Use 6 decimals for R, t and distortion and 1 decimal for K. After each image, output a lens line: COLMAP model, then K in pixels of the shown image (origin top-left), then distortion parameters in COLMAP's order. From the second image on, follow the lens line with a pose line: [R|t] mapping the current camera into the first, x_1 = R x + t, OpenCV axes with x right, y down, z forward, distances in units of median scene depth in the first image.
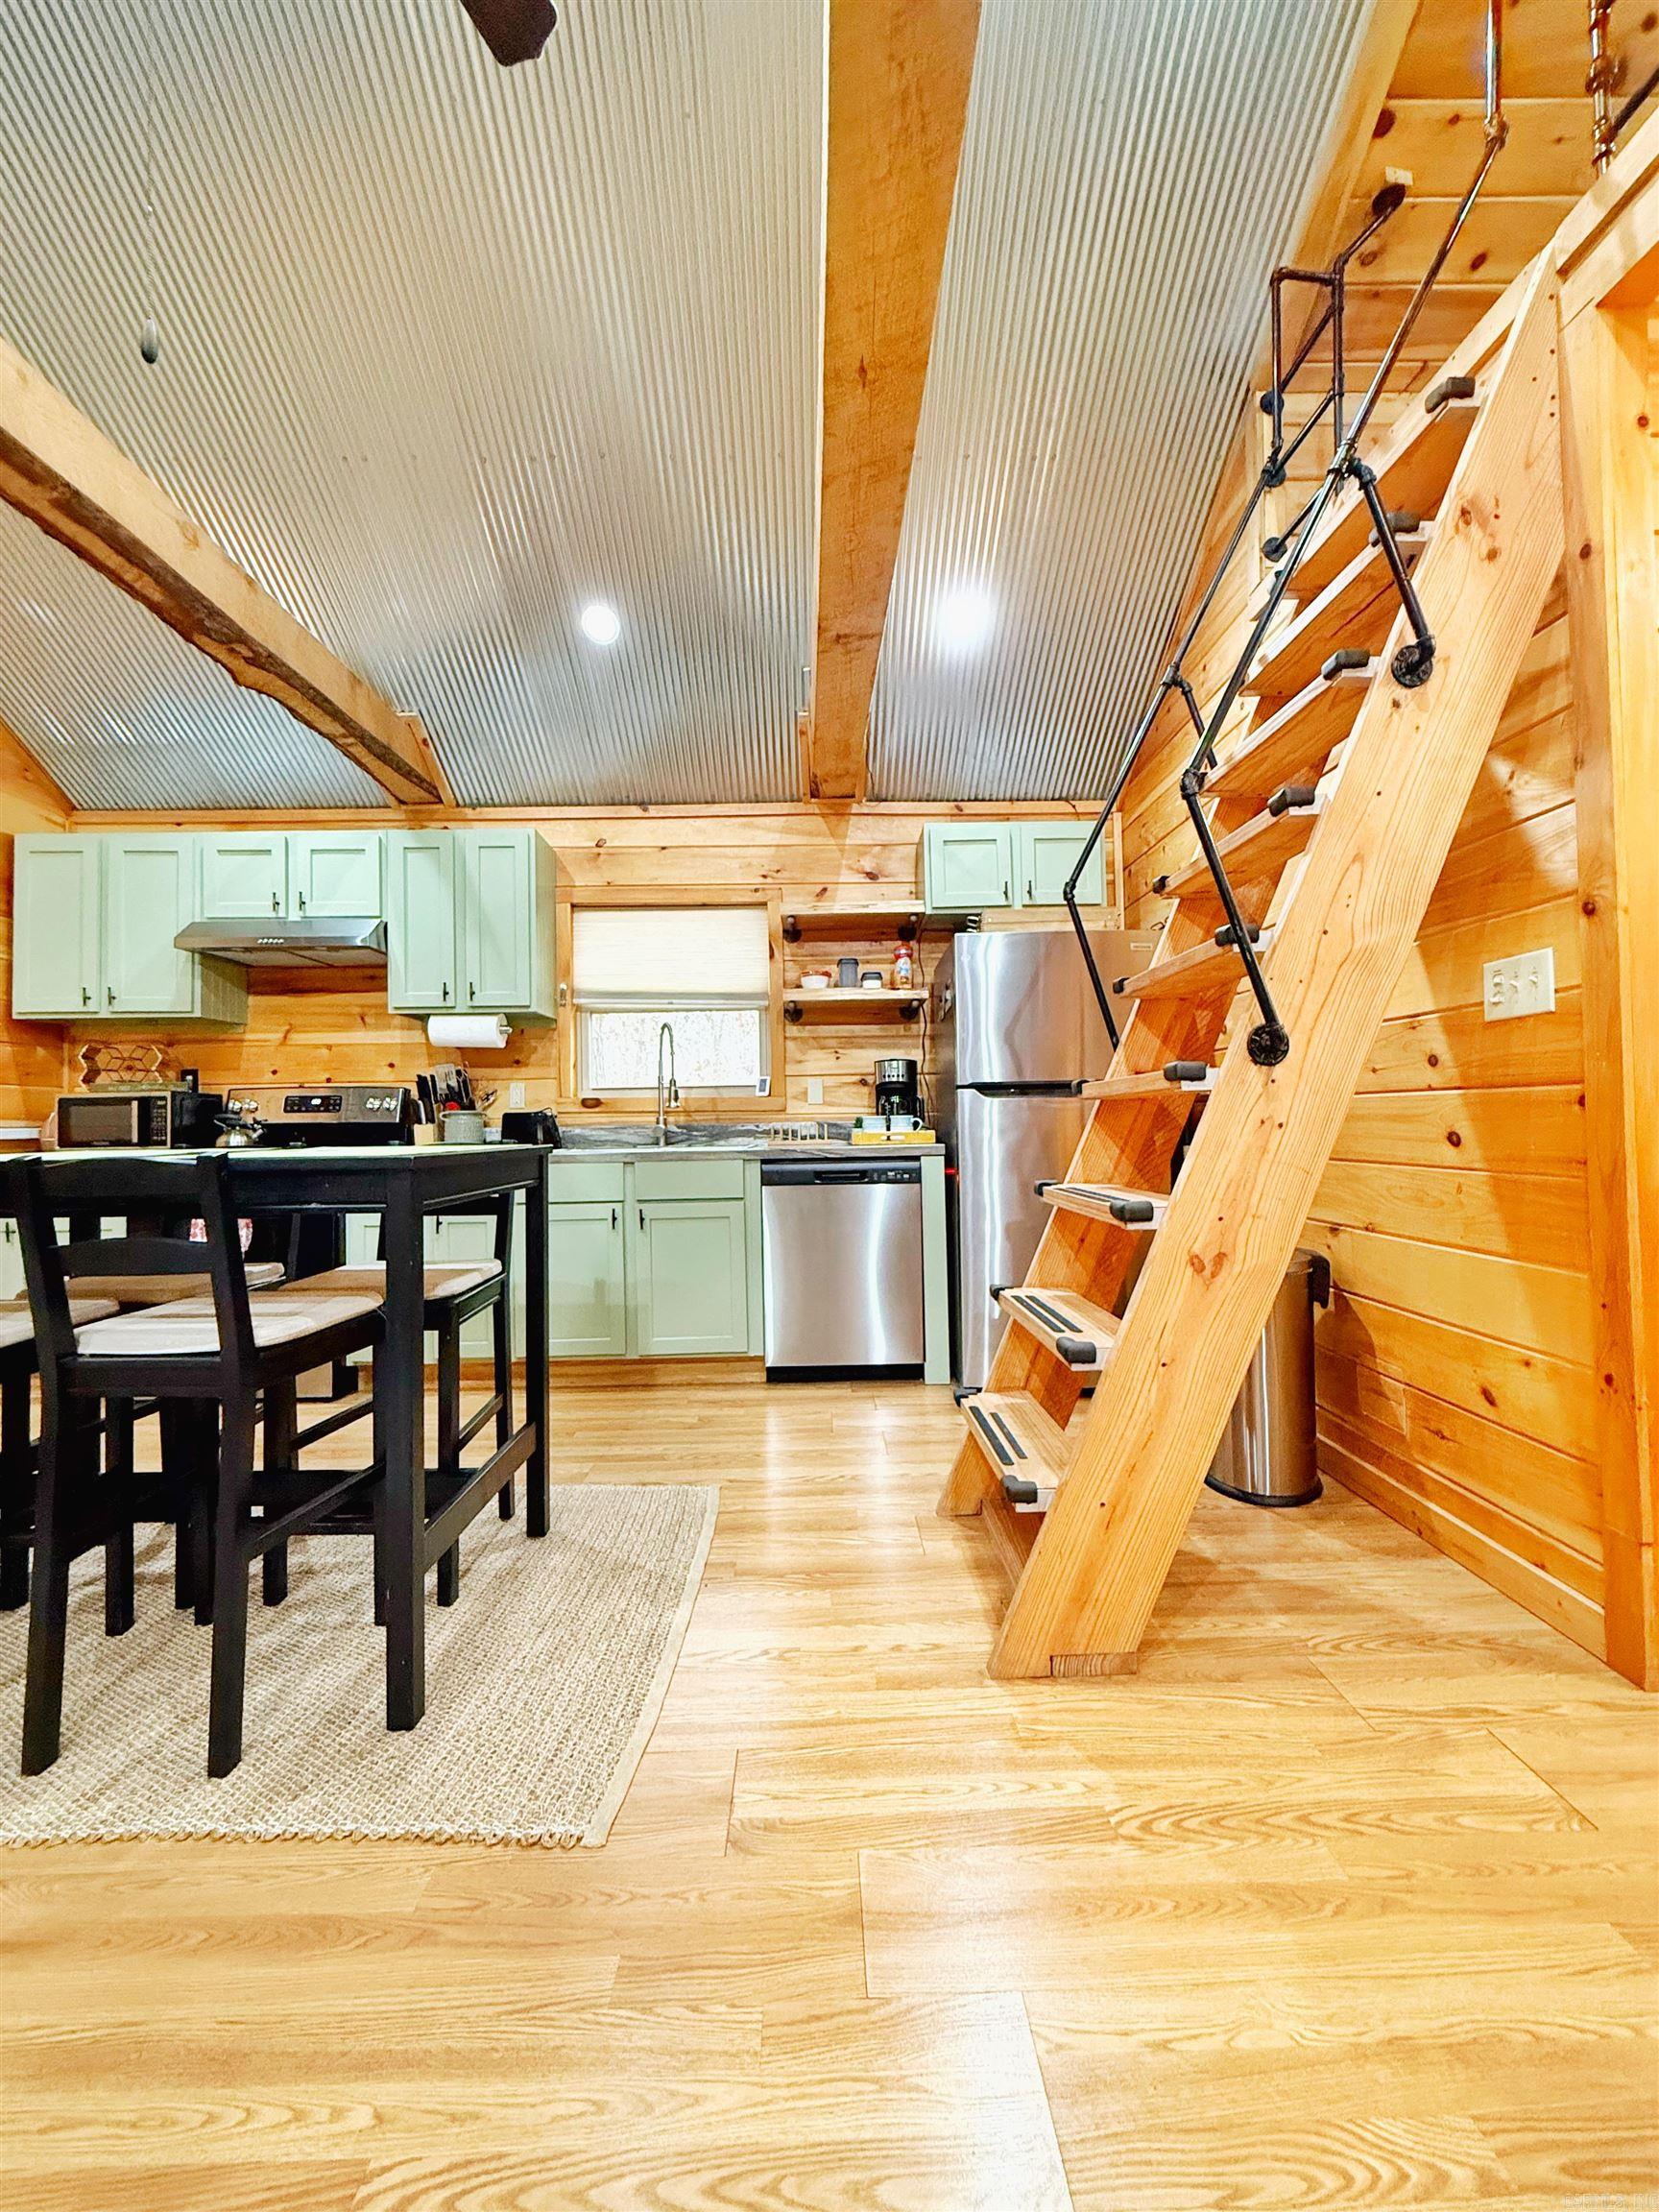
lens RADIAL K [[880.2, 0, 827.8], [0, 880.2, 1104.0], [0, 0, 1]] dist [0.000068, 0.000255]
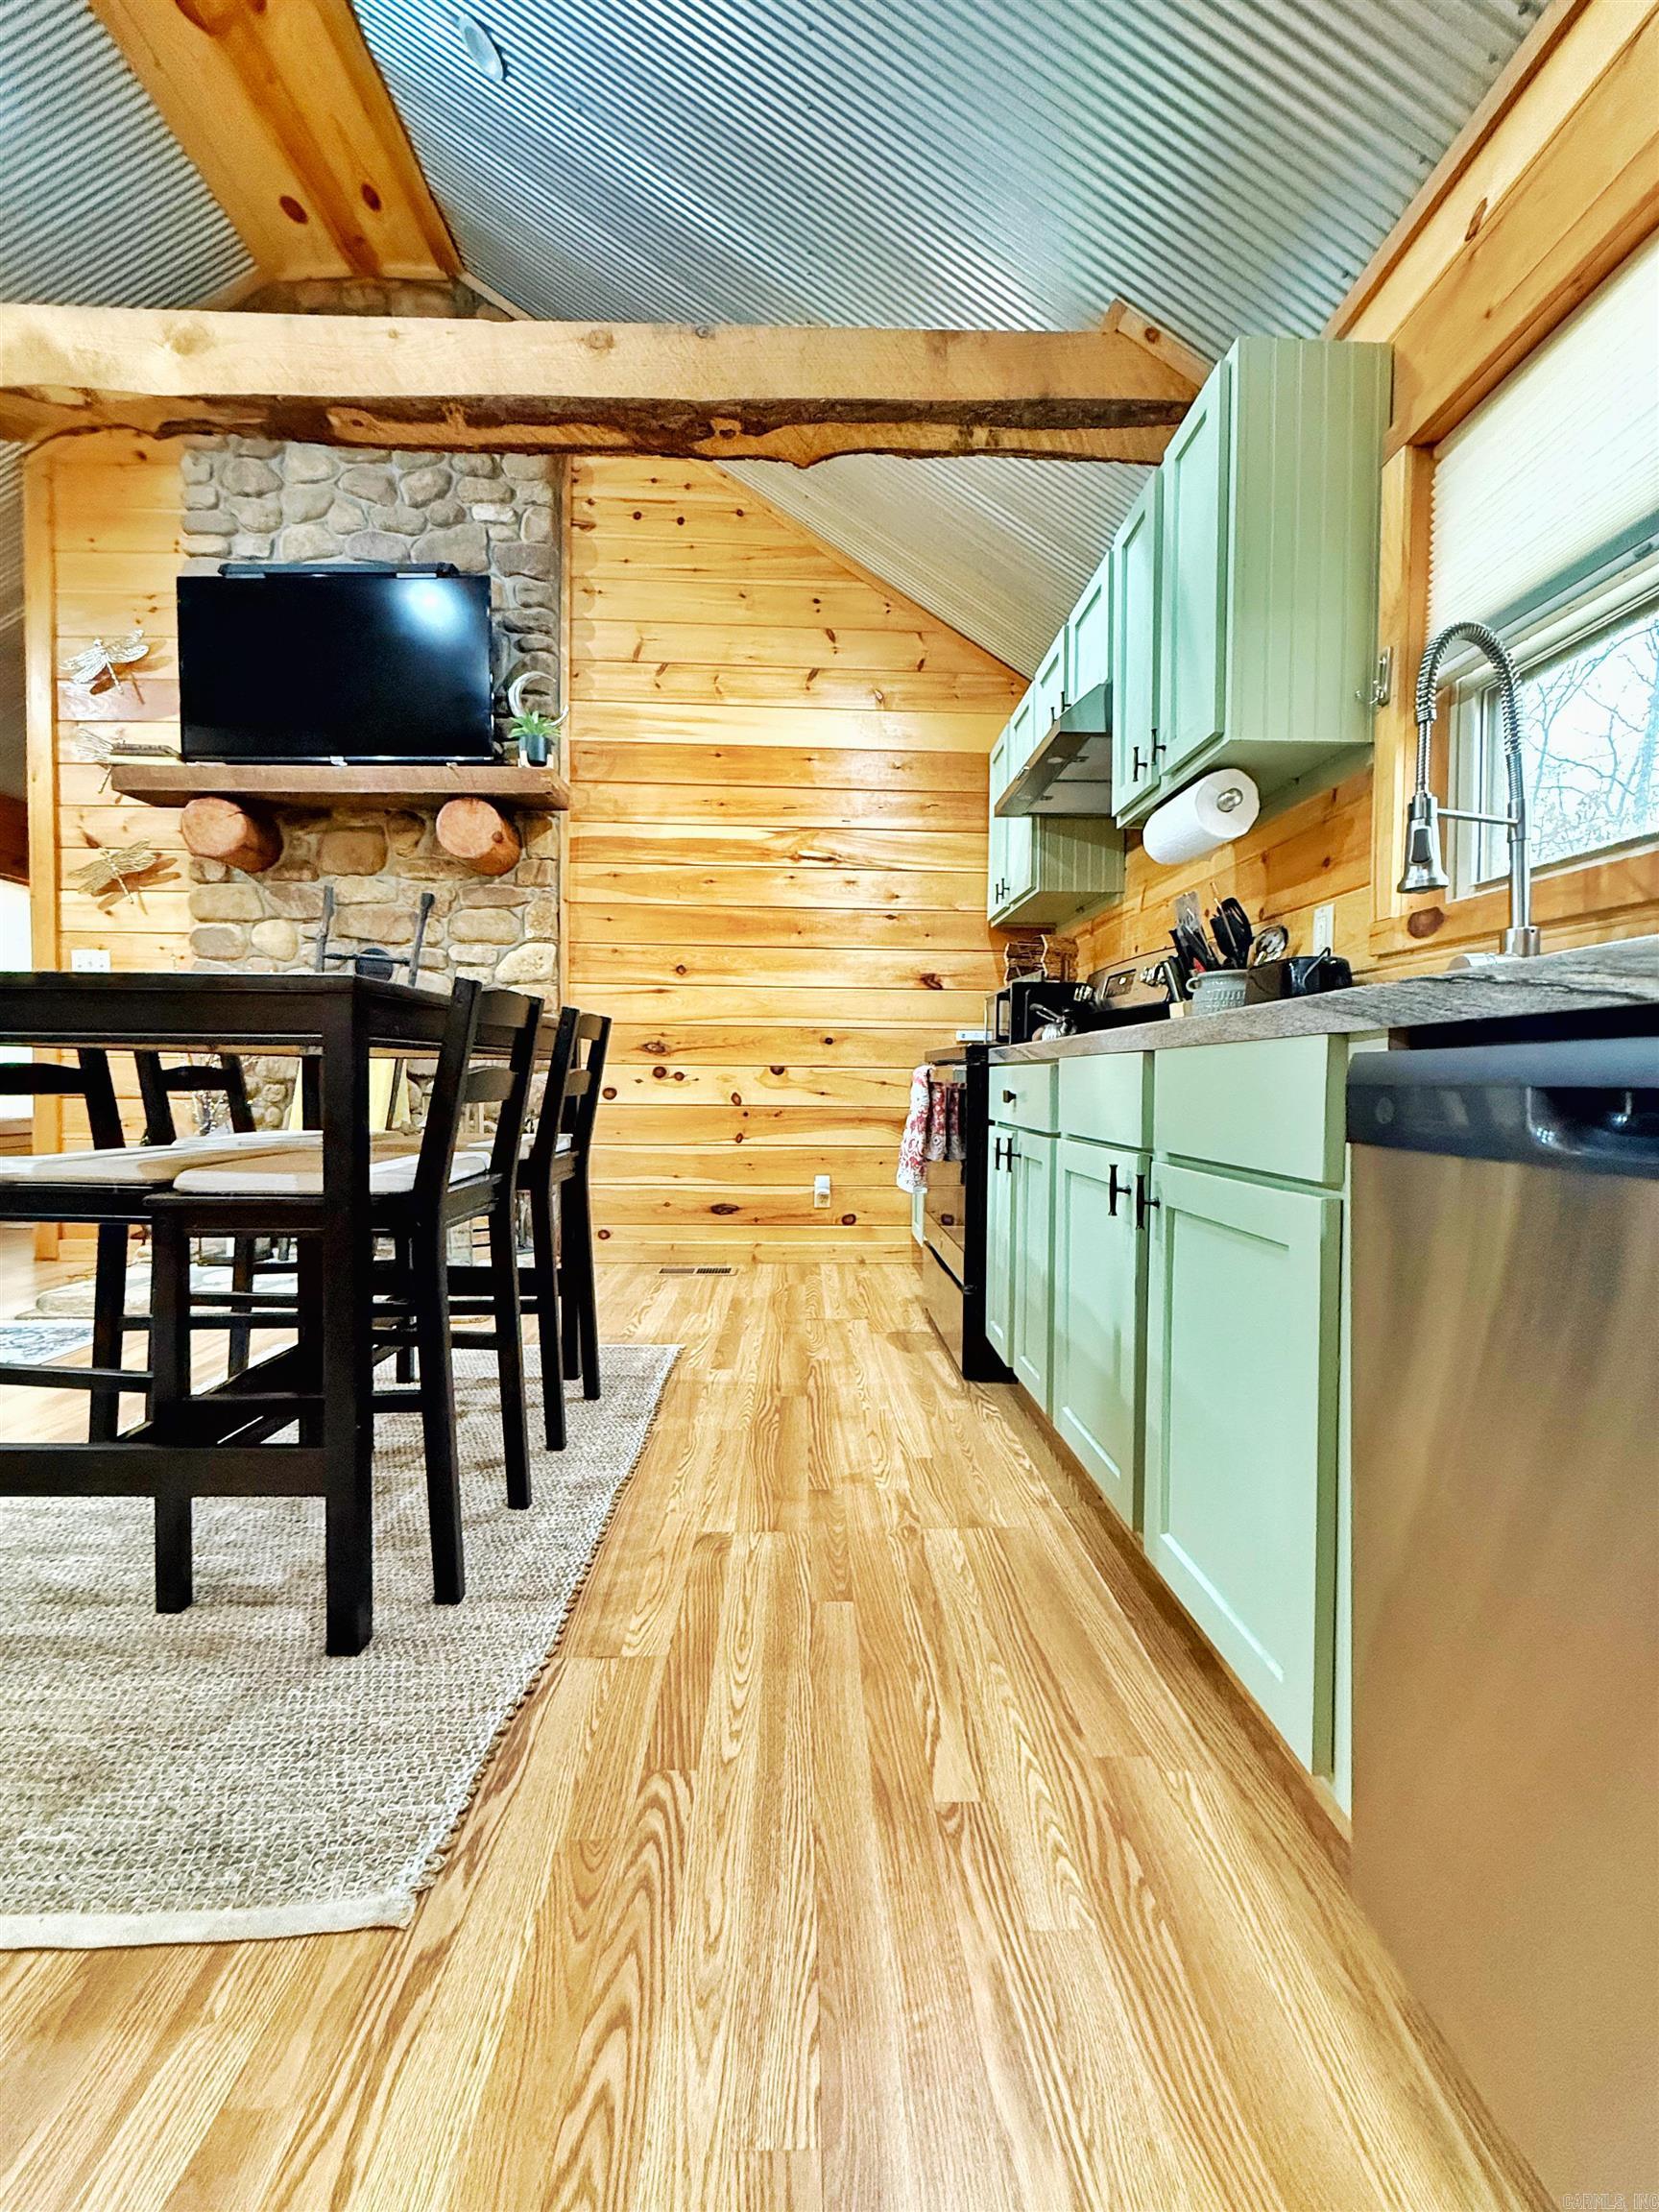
lens RADIAL K [[878.6, 0, 827.6], [0, 878.6, 1104.1], [0, 0, 1]] dist [-0.000313, 0.000147]
pose [[0.013813, 0.045594, -0.998865, 0.141682], [0.012587, 0.998873, 0.045768, 0.064736], [0.999825, -0.013205, 0.013224, 0.781543]]
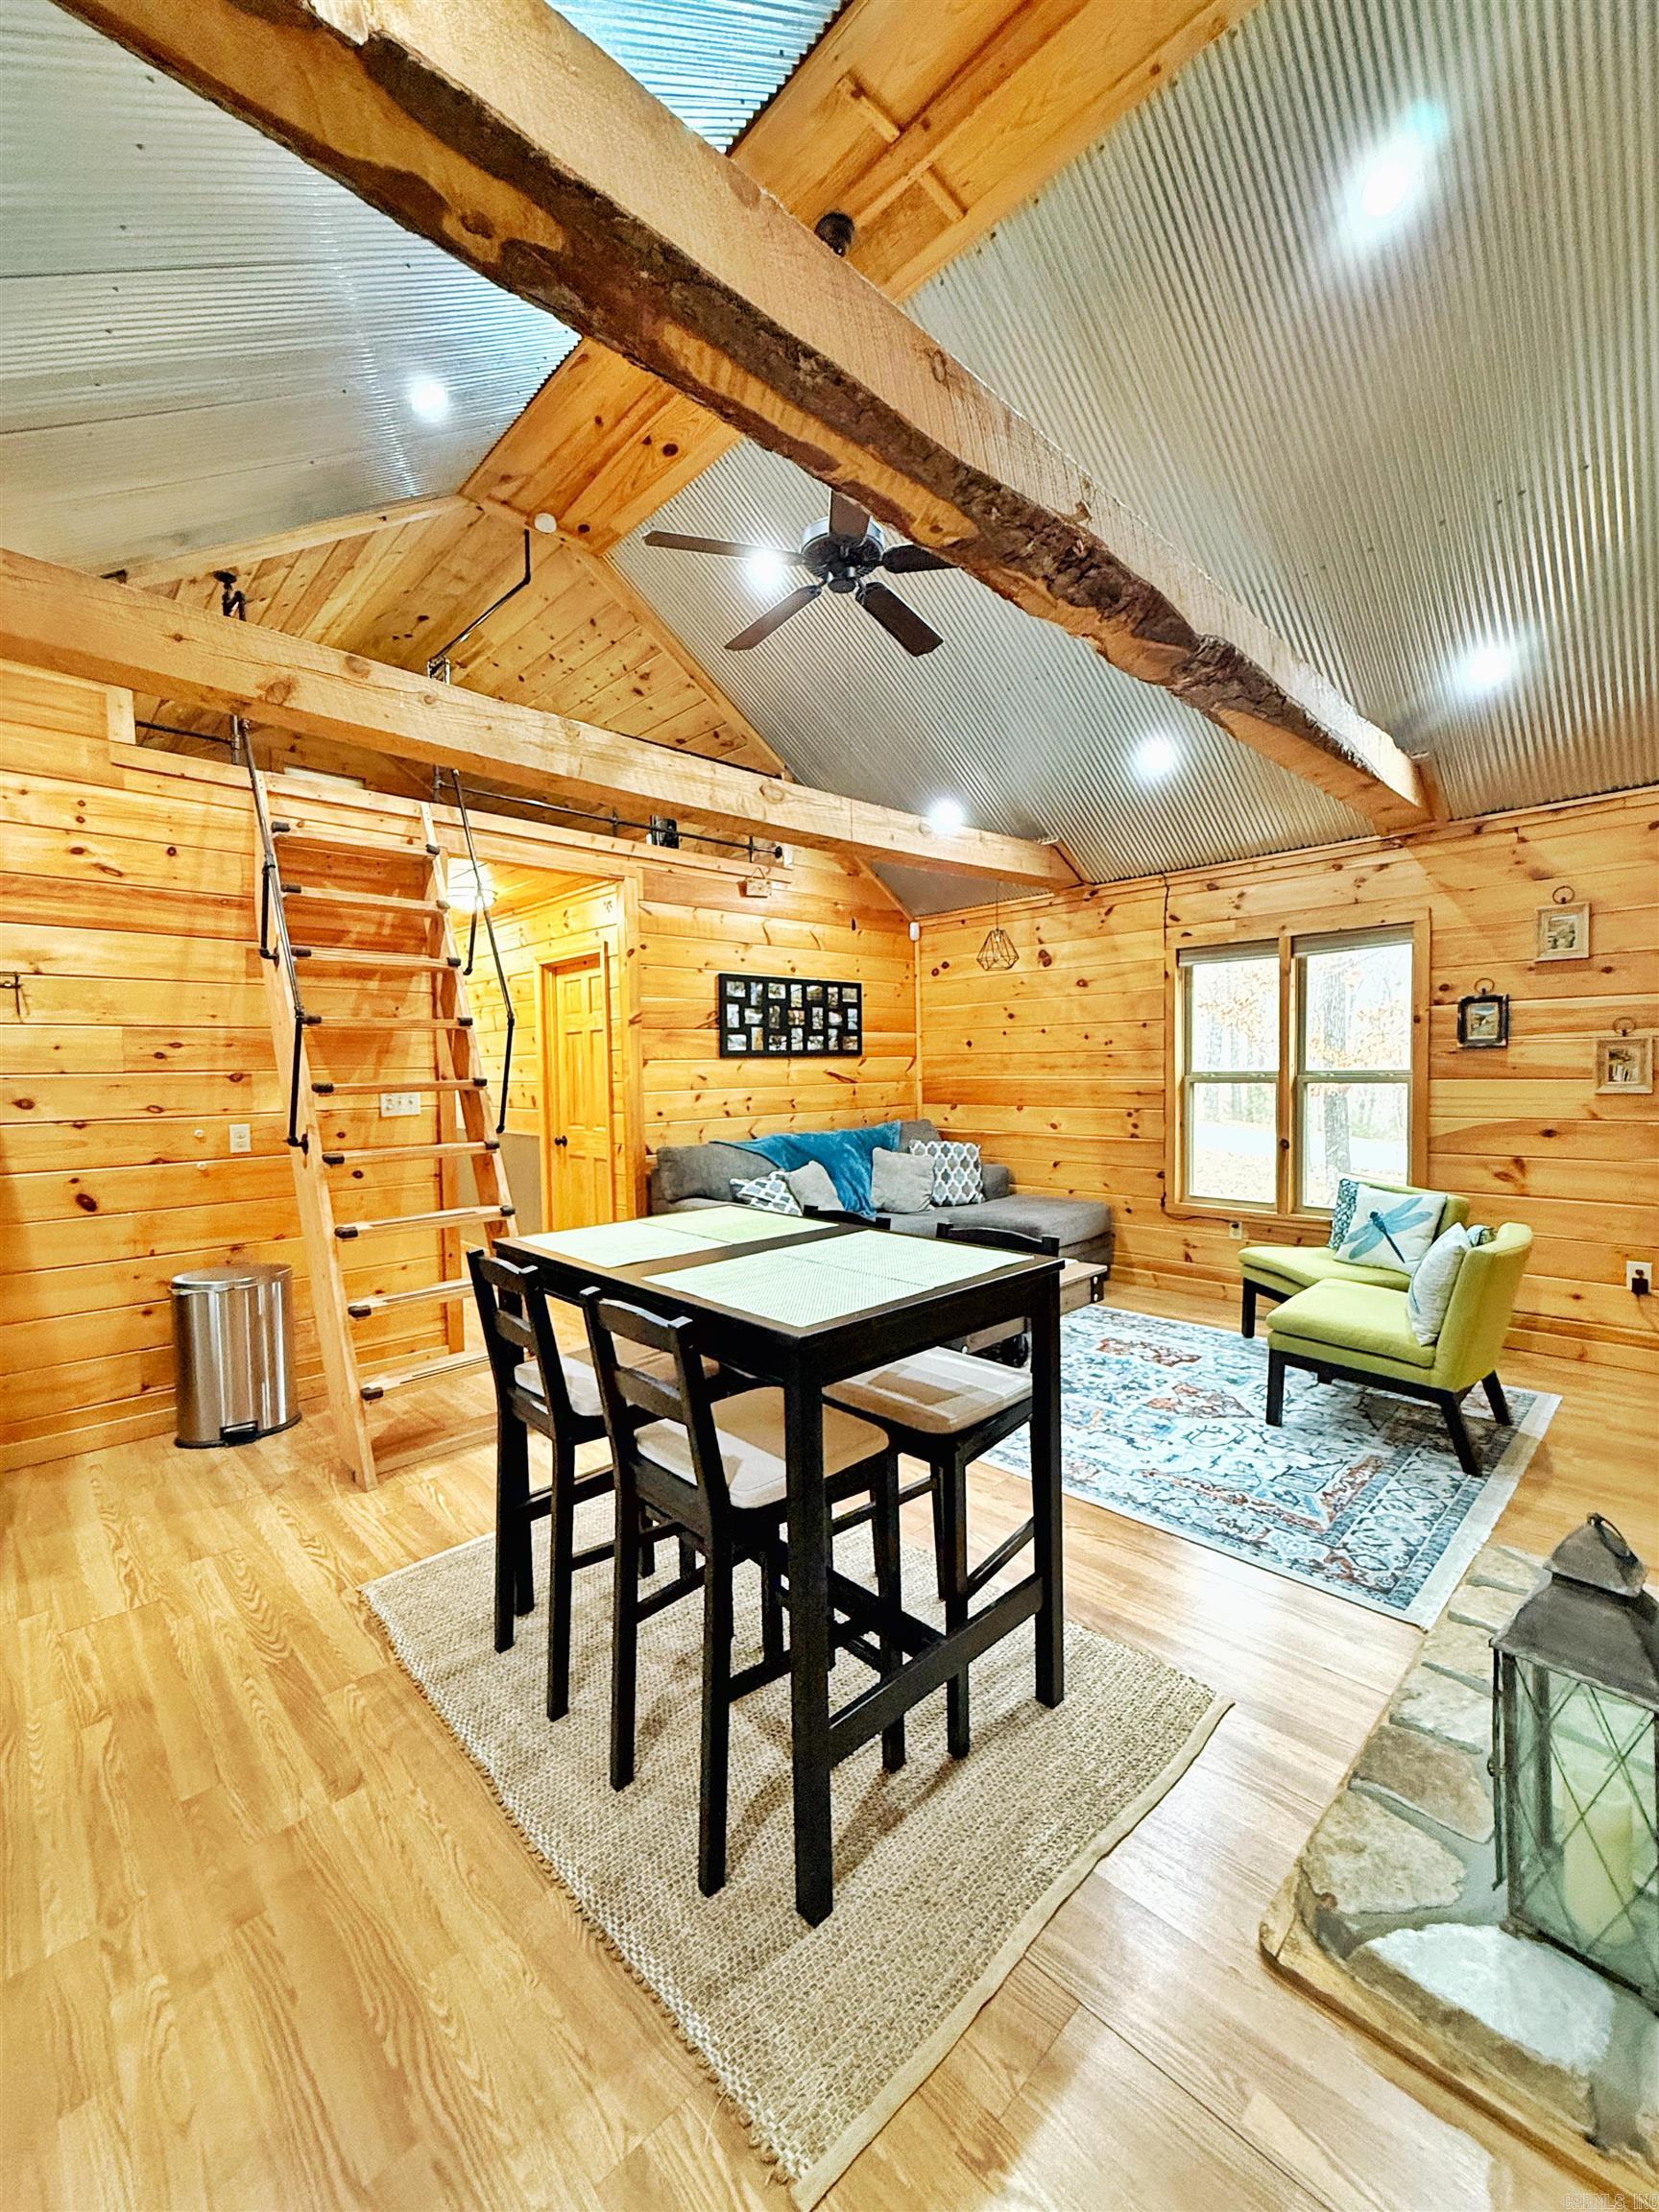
lens RADIAL K [[881.1, 0, 828.5], [0, 881.1, 1103.8], [0, 0, 1]] dist [-0.001304, 0.000035]
pose [[-0.680915, 0.001455, 0.732361, -0.796300], [0.017583, 0.999742, 0.014361, -0.070296], [-0.732151, 0.022656, -0.680765, 0.851828]]
